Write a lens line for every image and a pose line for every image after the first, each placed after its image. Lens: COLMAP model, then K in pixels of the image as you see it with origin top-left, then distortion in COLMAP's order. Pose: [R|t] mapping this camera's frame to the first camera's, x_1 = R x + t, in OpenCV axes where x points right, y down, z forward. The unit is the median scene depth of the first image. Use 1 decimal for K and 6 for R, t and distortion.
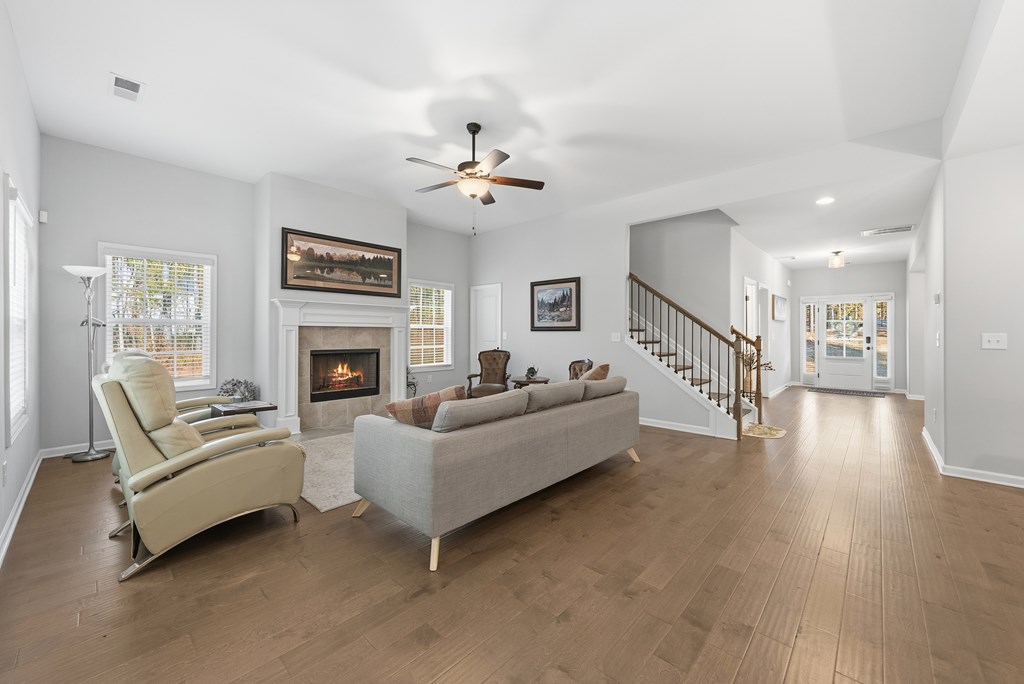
lens RADIAL K [[395.0, 0, 507.4], [0, 395.0, 336.4], [0, 0, 1]] dist [-0.002575, -0.000105]
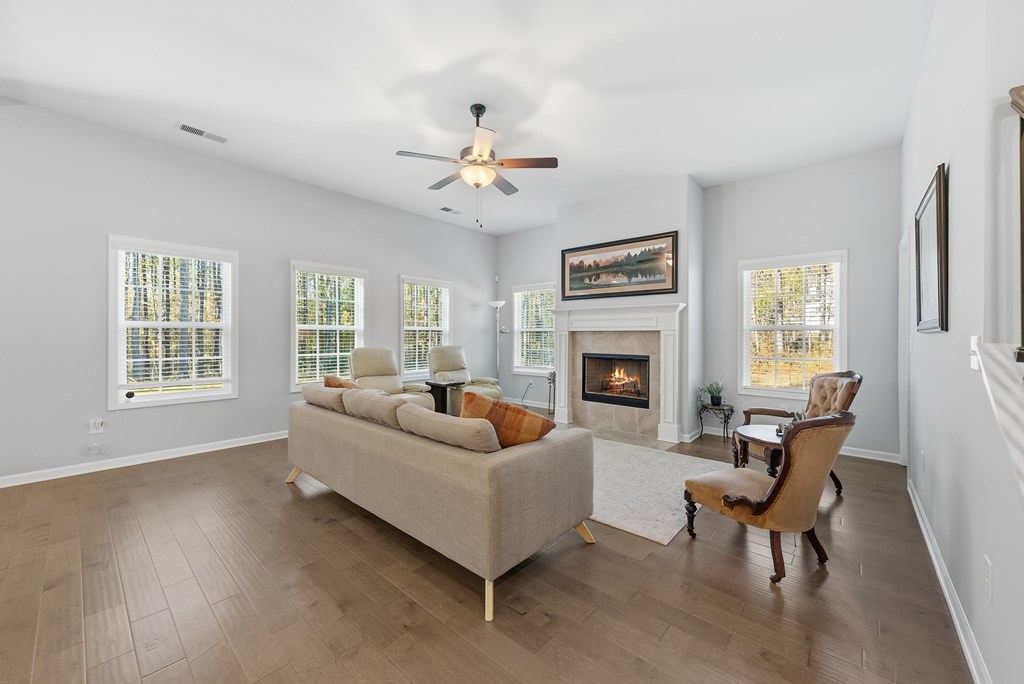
lens RADIAL K [[388.6, 0, 506.1], [0, 388.6, 339.2], [0, 0, 1]] dist [-0.000722, -0.000066]
pose [[0.028059, 0.003444, -0.999600, 0.537998], [-0.012369, 0.999919, 0.003098, -0.003647], [0.999530, 0.012277, 0.028100, 0.694541]]
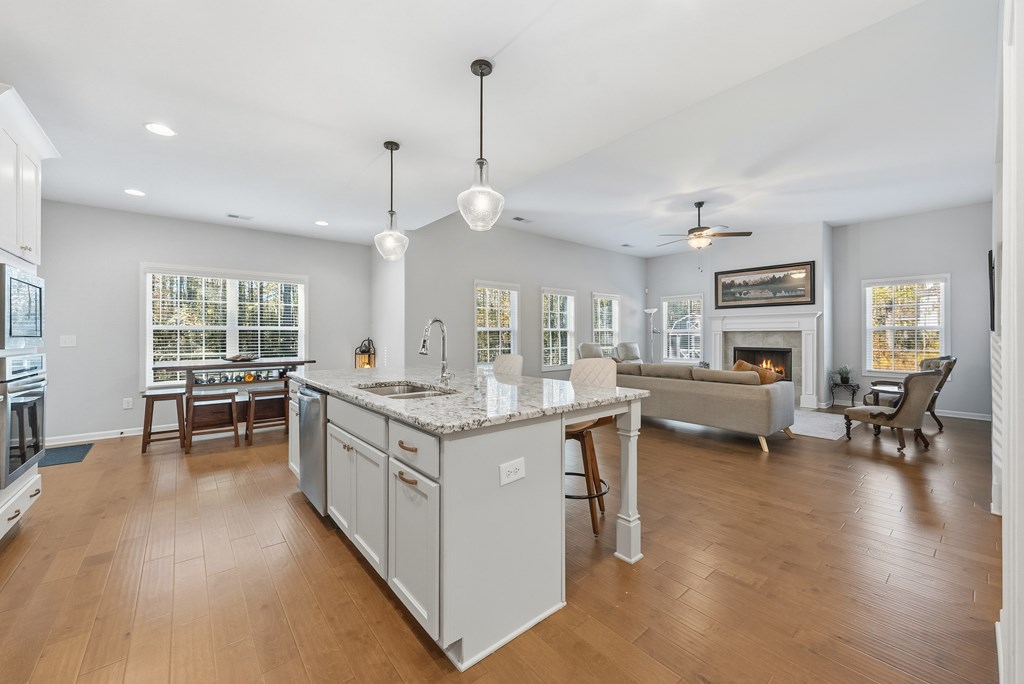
lens RADIAL K [[395.0, 0, 507.4], [0, 395.0, 336.4], [0, 0, 1]] dist [-0.002575, -0.000105]
pose [[-0.123595, -0.004209, -0.992324, 1.039944], [-0.009586, 0.999949, -0.003047, 0.006911], [0.992286, 0.009136, -0.123629, 0.292631]]
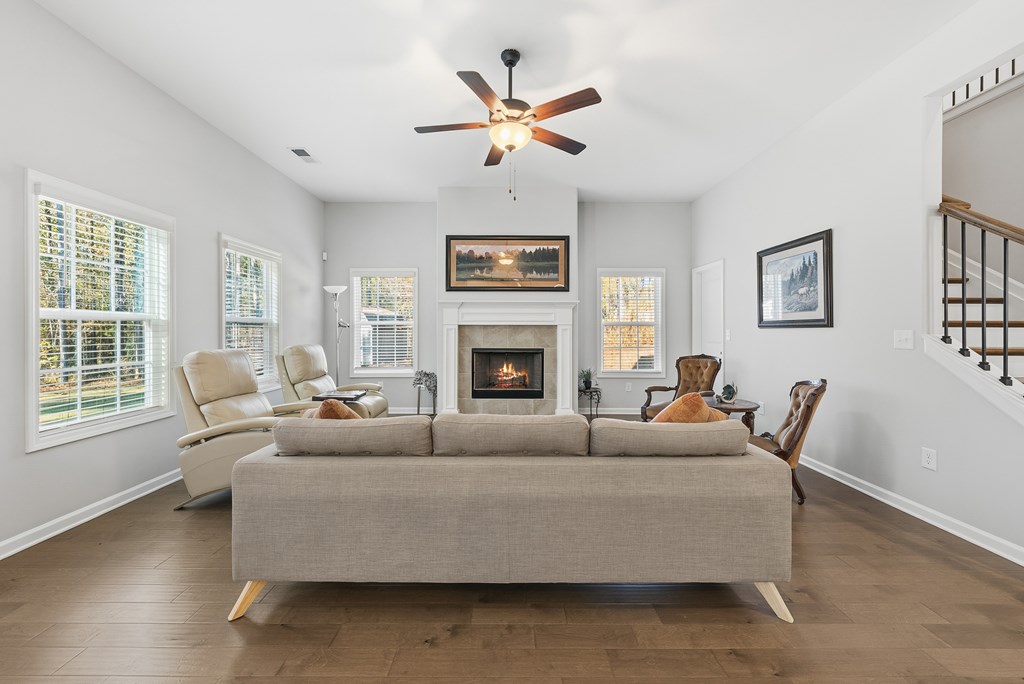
lens RADIAL K [[398.7, 0, 506.6], [0, 398.7, 331.5], [0, 0, 1]] dist [-0.000906, -0.000102]
pose [[0.683885, -0.002321, -0.729586, 0.306010], [-0.003947, 0.999969, -0.006881, -0.001998], [0.729579, 0.007586, 0.683854, 0.319028]]
